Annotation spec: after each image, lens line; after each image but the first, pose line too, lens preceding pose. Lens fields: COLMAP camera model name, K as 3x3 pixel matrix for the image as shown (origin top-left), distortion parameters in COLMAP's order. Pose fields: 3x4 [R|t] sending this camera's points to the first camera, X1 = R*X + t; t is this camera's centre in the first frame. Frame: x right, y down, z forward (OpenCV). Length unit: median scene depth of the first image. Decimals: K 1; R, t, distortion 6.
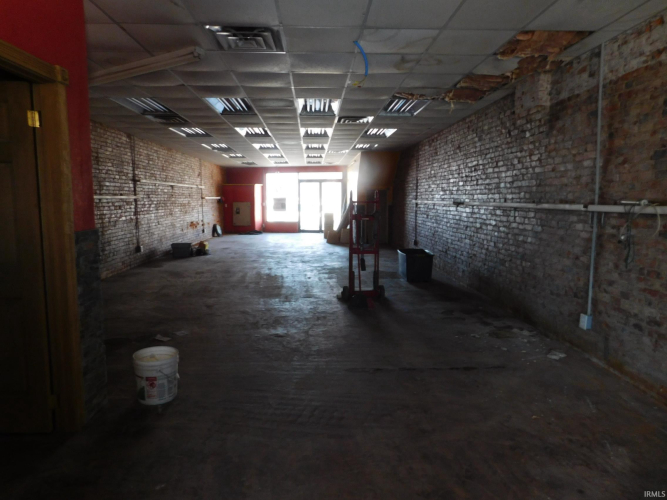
lens RADIAL K [[434.4, 0, 333.5], [0, 434.4, 250.0], [0, 0, 1]] dist [-0.081080, 0.055901]
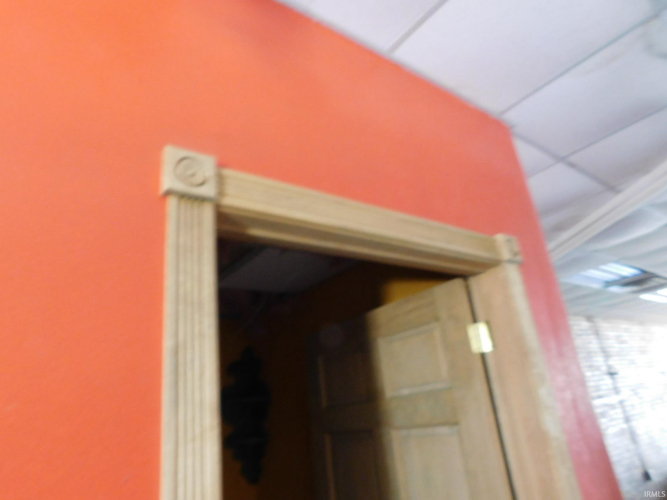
lens RADIAL K [[434.4, 0, 333.5], [0, 434.4, 250.0], [0, 0, 1]] dist [-0.081080, 0.055901]
pose [[0.562056, -0.358460, -0.745386, -0.166201], [0.015388, 0.905580, -0.423895, -0.082767], [0.826956, 0.226783, 0.514503, 0.244110]]
